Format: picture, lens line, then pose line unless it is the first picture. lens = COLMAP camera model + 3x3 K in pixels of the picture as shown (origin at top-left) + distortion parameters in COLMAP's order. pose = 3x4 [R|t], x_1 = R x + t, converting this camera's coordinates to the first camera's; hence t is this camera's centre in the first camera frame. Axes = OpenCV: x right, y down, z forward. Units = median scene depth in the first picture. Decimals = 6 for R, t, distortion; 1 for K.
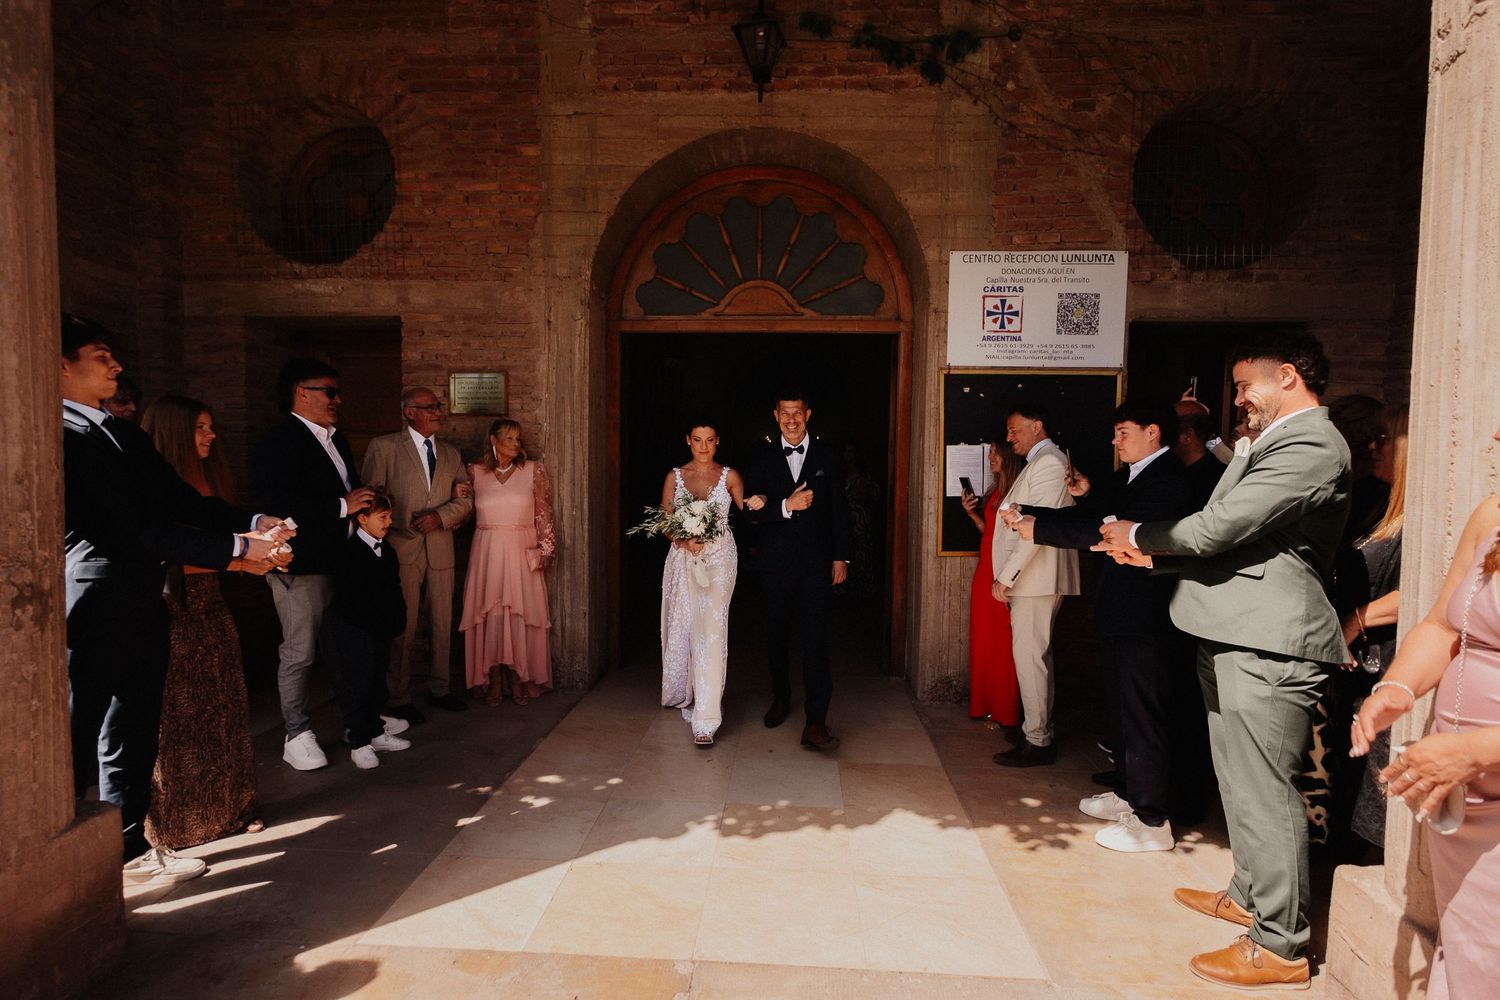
lens RADIAL K [[741.8, 0, 750.0], [0, 741.8, 500.0], [0, 0, 1]] dist [-0.000266, 0.001882]
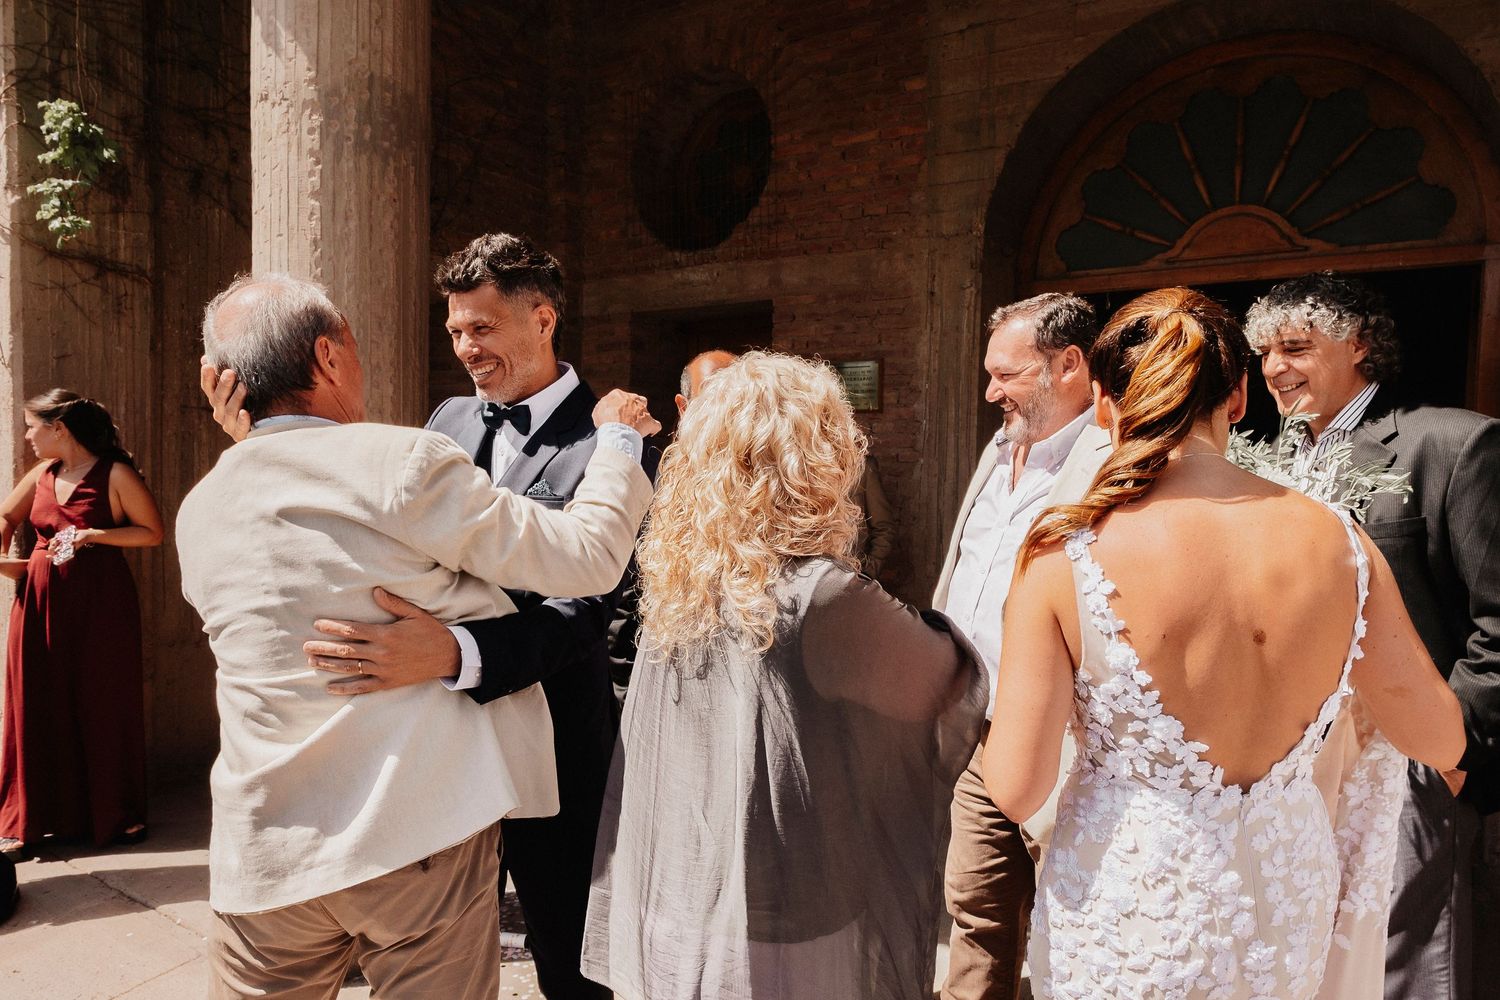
lens RADIAL K [[1027.7, 0, 750.0], [0, 1027.7, 500.0], [0, 0, 1]] dist [0.000009, 0.002259]
pose [[0.853224, 0.025107, -0.520939, 0.146226], [-0.030729, 0.999525, -0.002156, -0.009915], [0.520638, 0.017848, 0.853591, -0.042087]]
